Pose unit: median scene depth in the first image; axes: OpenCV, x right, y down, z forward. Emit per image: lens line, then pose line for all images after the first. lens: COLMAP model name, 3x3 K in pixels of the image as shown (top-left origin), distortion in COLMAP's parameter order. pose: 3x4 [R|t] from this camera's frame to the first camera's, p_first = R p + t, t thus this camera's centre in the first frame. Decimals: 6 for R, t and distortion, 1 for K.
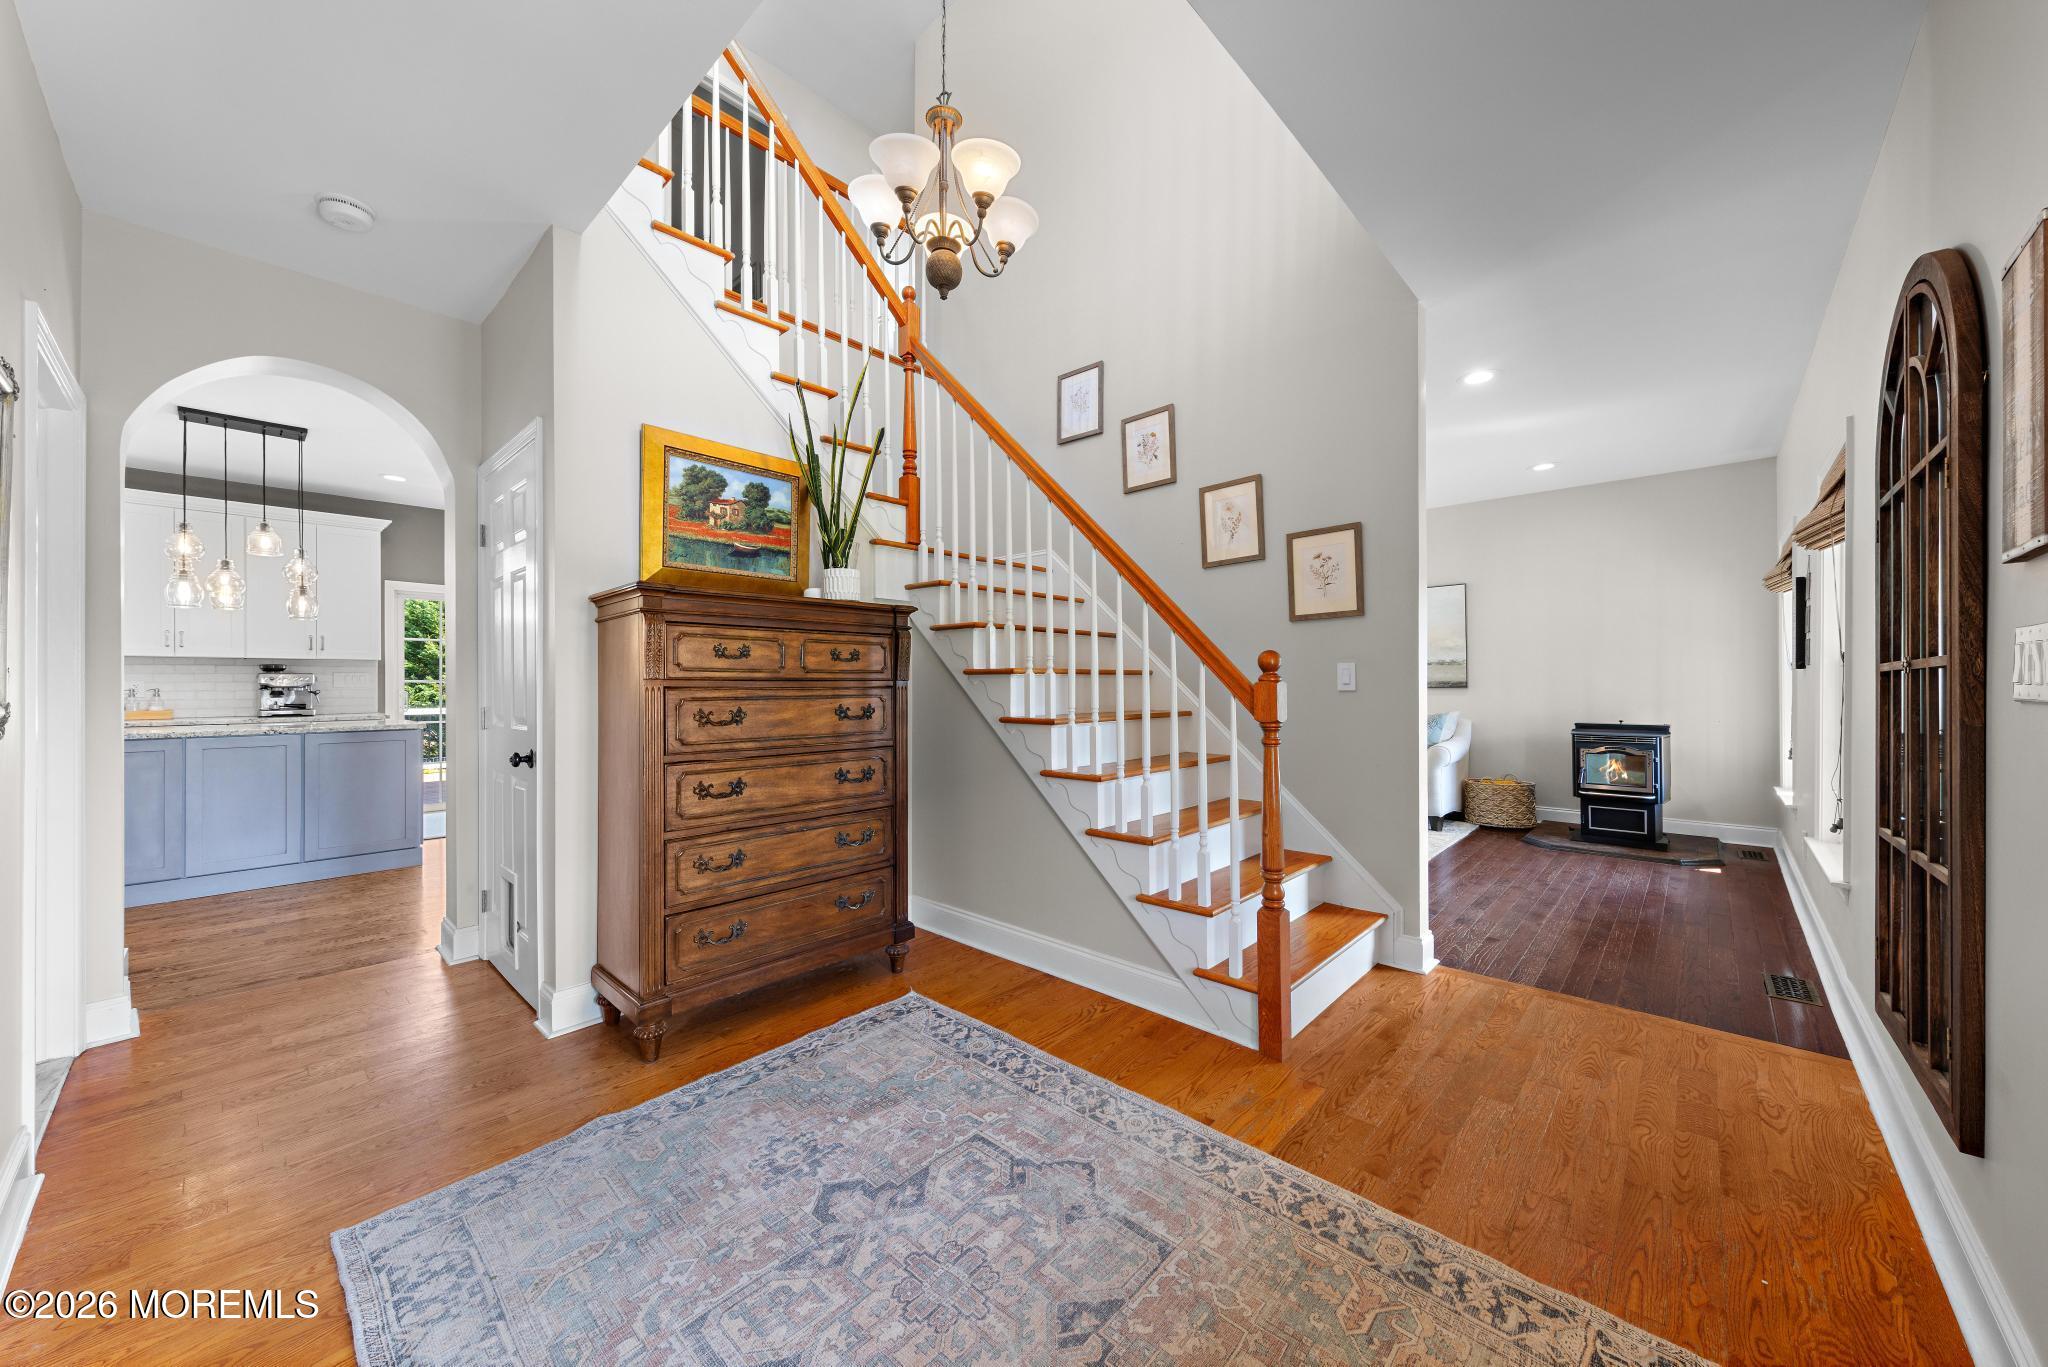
lens RADIAL K [[731.0, 0, 1026.0], [0, 731.0, 679.7], [0, 0, 1]] dist [0.000798, -0.000074]
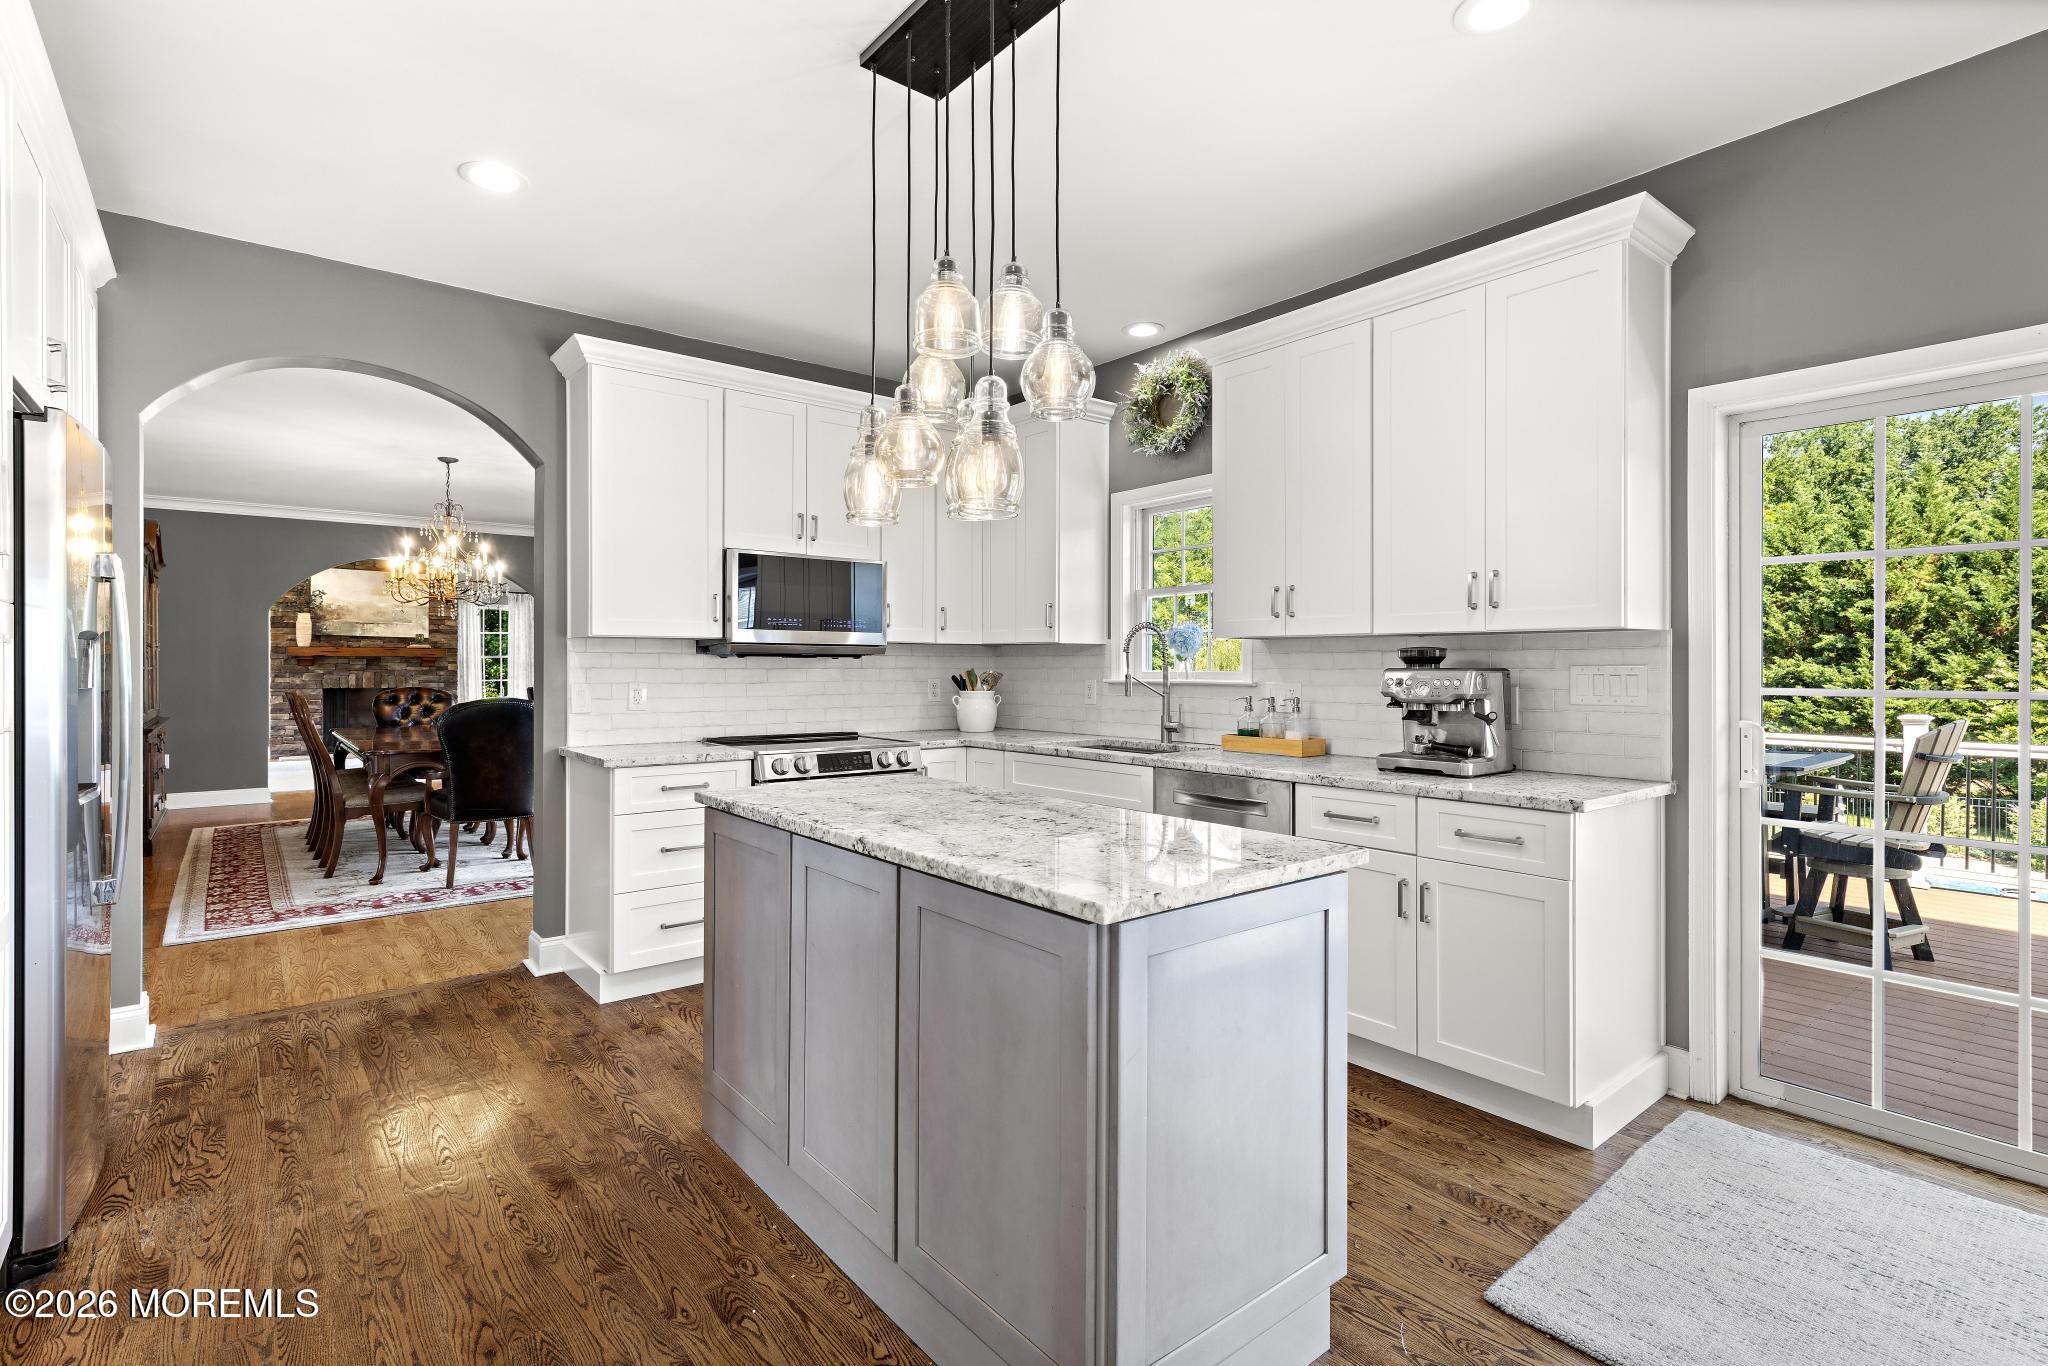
lens RADIAL K [[962.2, 0, 1027.8], [0, 962.2, 662.7], [0, 0, 1]] dist [0.001755, 0.000261]
pose [[-0.143639, -0.001839, -0.989628, -1.069445], [-0.000140, 0.999998, -0.001838, -0.026949], [0.989630, -0.000125, -0.143639, 2.066085]]
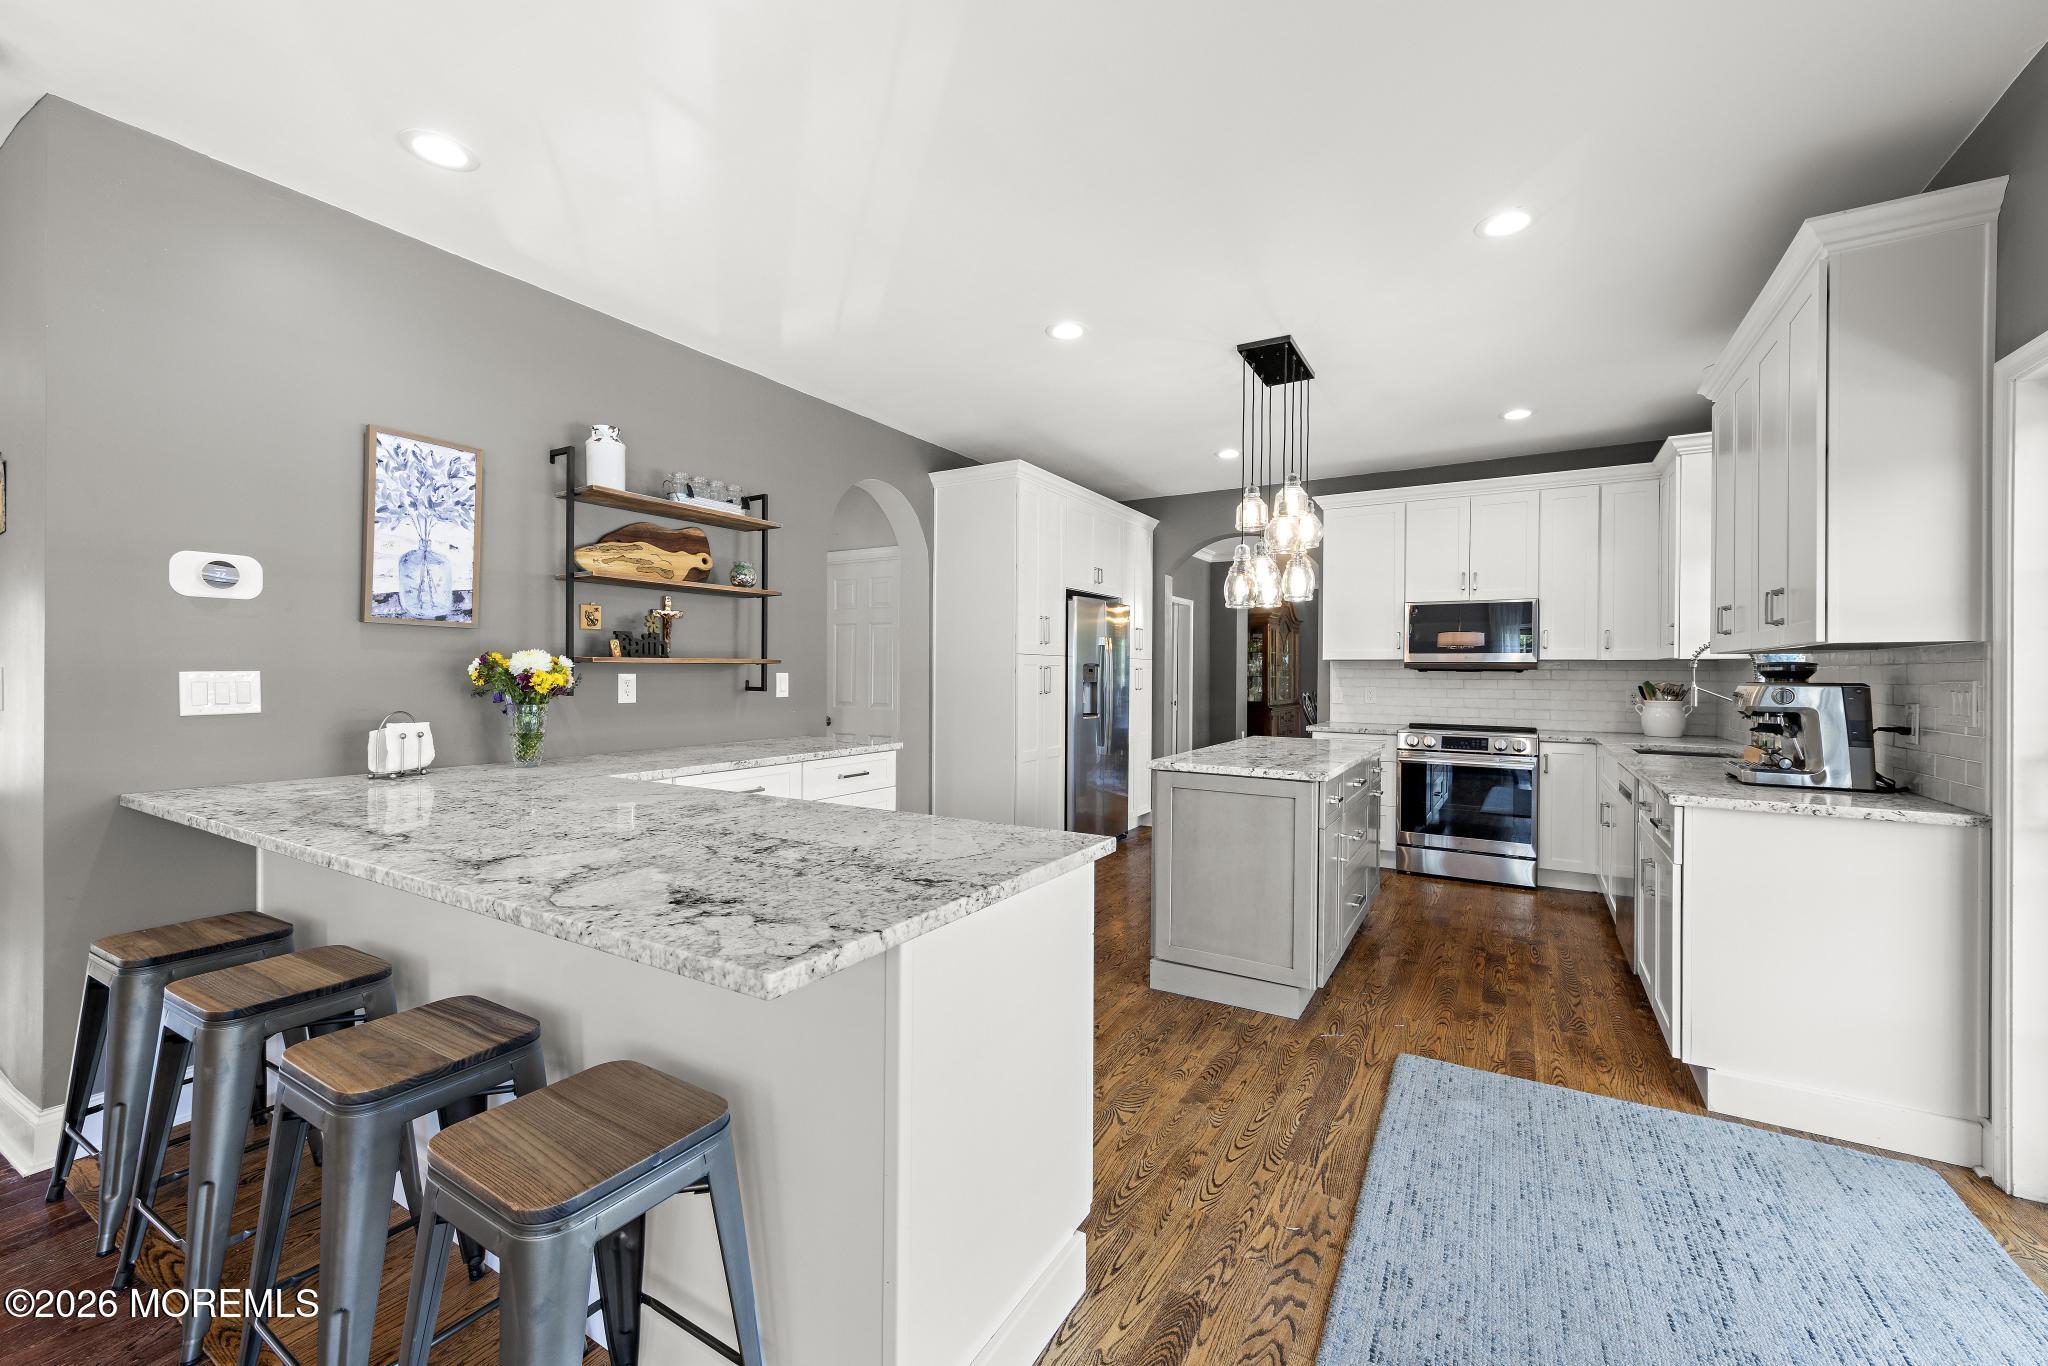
lens RADIAL K [[815.0, 0, 1029.1], [0, 815.0, 678.2], [0, 0, 1]] dist [0.001429, 0.000053]
pose [[-0.978136, -0.004592, -0.207916, -1.173045], [-0.005990, 0.999963, 0.006097, -0.028633], [0.207881, 0.007209, -0.978128, 3.353103]]
